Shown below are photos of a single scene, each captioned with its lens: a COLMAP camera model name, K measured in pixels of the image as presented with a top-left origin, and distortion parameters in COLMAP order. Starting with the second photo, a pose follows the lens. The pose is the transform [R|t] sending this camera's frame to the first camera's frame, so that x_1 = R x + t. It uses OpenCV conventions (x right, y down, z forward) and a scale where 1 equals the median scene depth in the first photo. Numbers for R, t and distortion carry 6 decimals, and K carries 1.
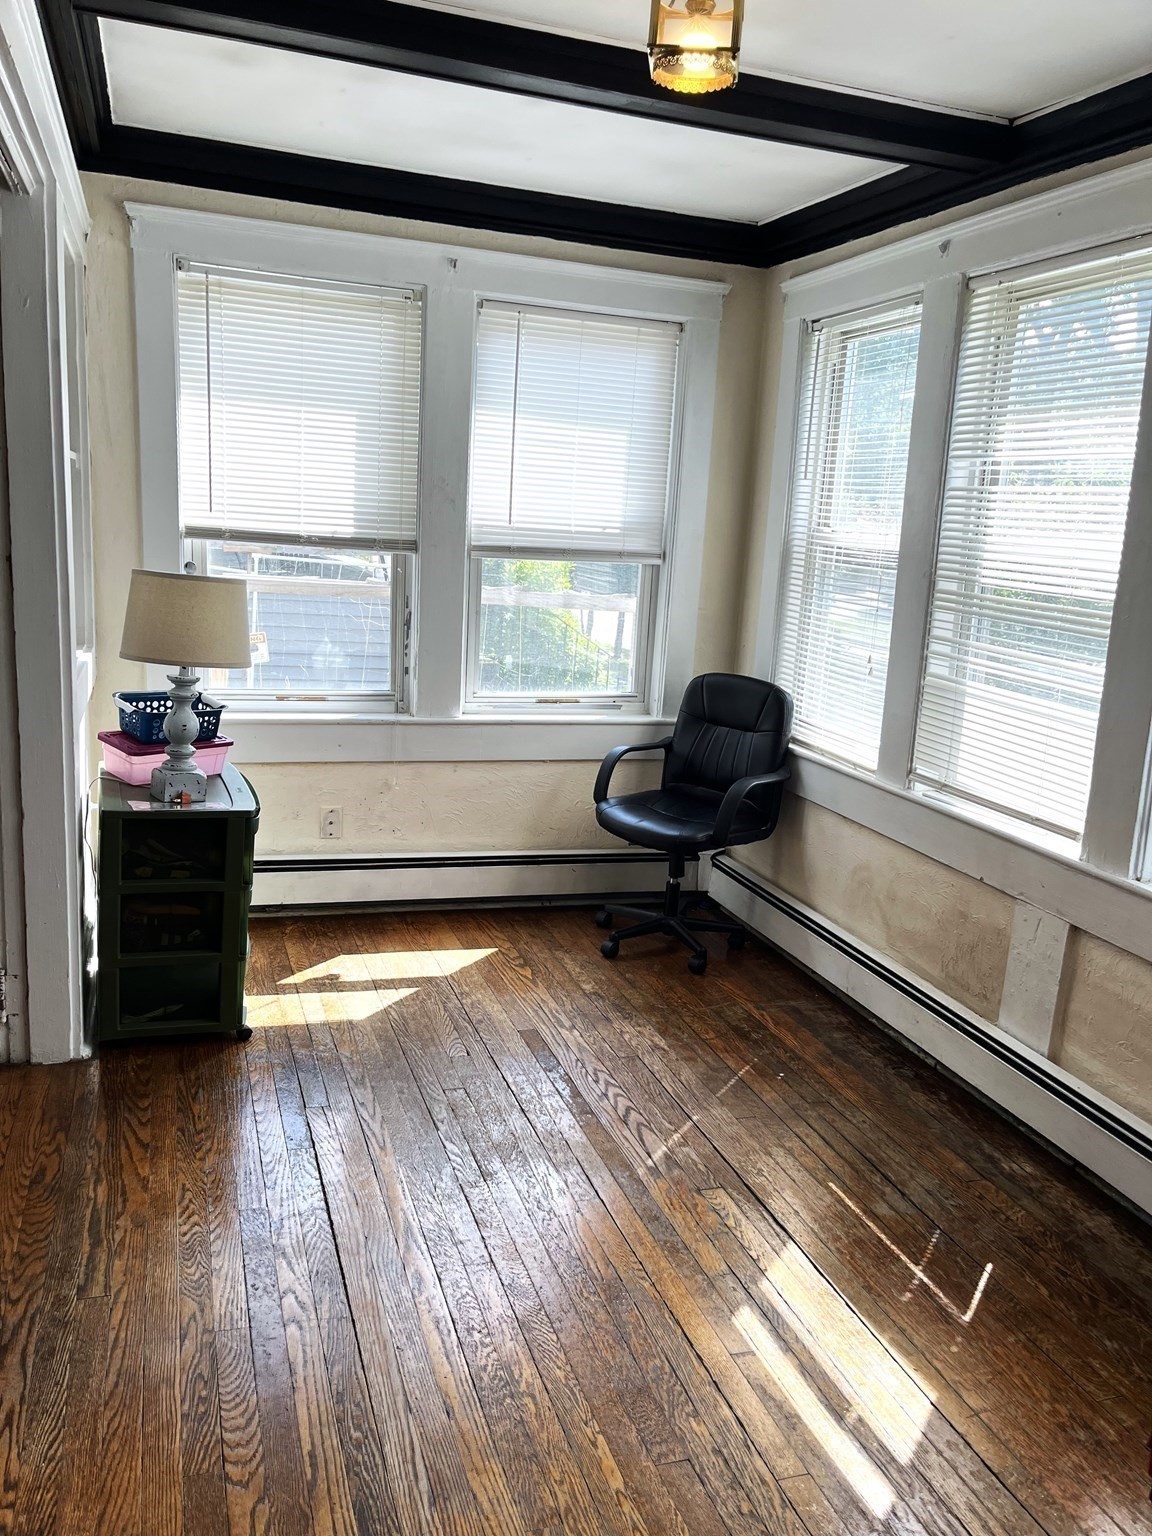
lens RADIAL K [[1176.5, 0, 573.0], [0, 1176.5, 766.2], [0, 0, 1]] dist [0.044067, -0.009038]
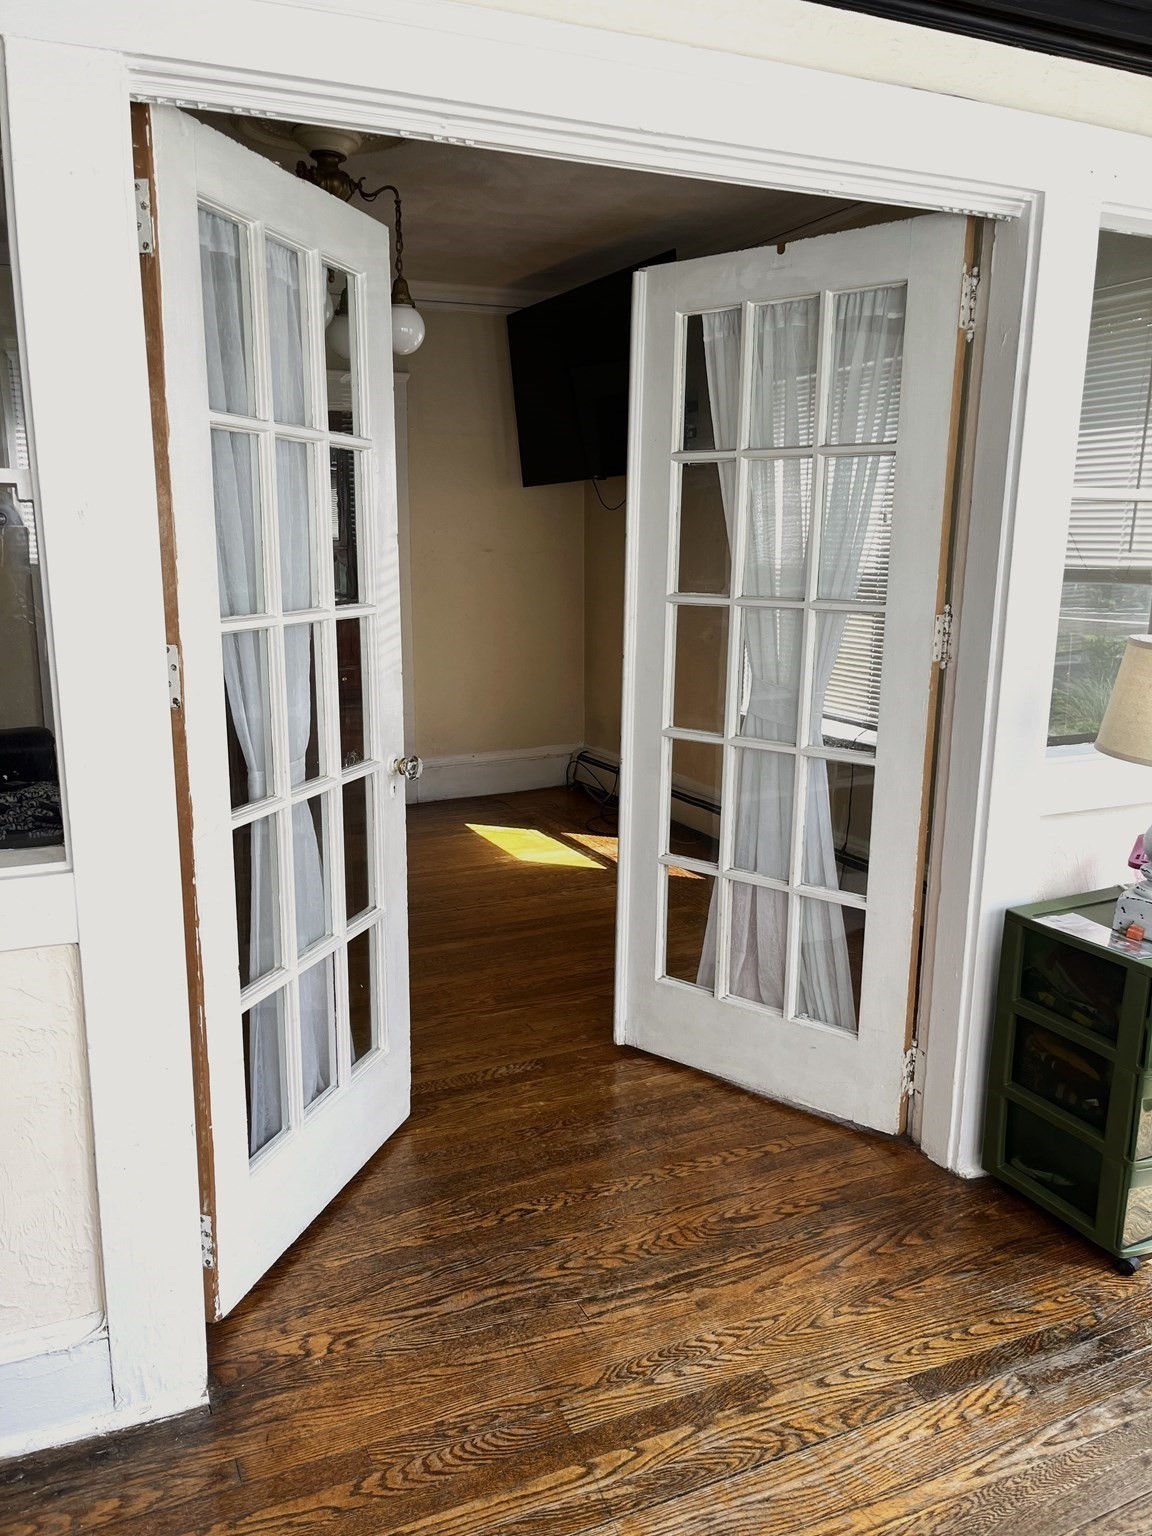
lens RADIAL K [[1176.5, 0, 573.7], [0, 1176.5, 770.5], [0, 0, 1]] dist [0.044067, -0.009038]
pose [[0.105059, 0.136149, -0.985102, 0.455838], [-0.201846, 0.972885, 0.112934, -0.106247], [0.973766, 0.186974, 0.129692, 0.632557]]
